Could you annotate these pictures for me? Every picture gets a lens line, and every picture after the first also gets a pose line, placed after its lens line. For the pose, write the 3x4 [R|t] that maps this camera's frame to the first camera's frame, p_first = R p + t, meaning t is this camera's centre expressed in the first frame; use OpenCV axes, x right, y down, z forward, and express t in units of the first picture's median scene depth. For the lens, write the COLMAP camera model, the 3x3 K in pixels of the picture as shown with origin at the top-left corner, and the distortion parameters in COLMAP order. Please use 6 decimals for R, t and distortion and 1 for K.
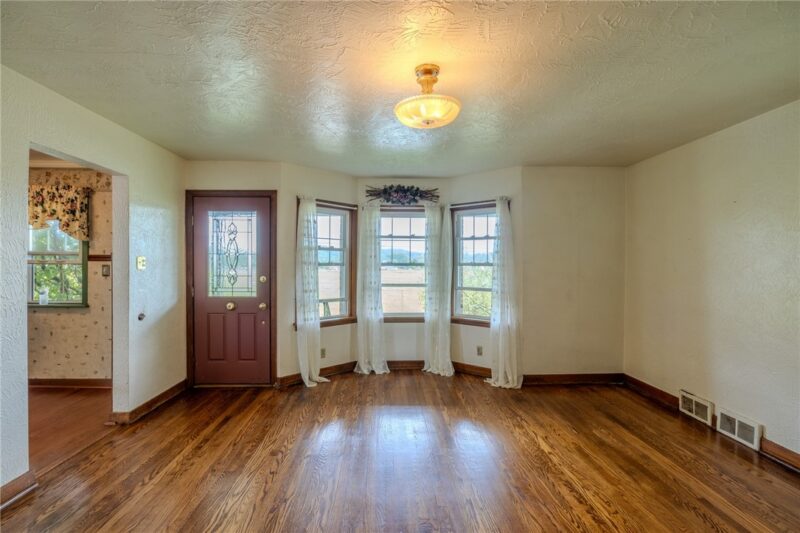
lens RADIAL K [[329.8, 0, 398.4], [0, 329.8, 264.9], [0, 0, 1]] dist [0.001625, 0.000172]
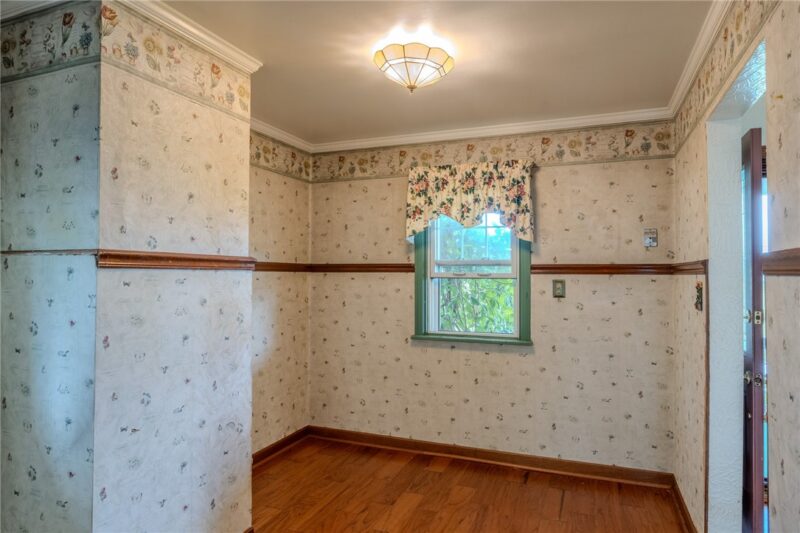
lens RADIAL K [[506.7, 0, 399.6], [0, 506.7, 265.9], [0, 0, 1]] dist [-0.033749, -0.000047]
pose [[0.918737, -0.005022, -0.394838, -0.804473], [-0.005188, 0.999679, -0.024787, -0.001404], [0.394836, 0.024821, 0.918416, -0.017947]]
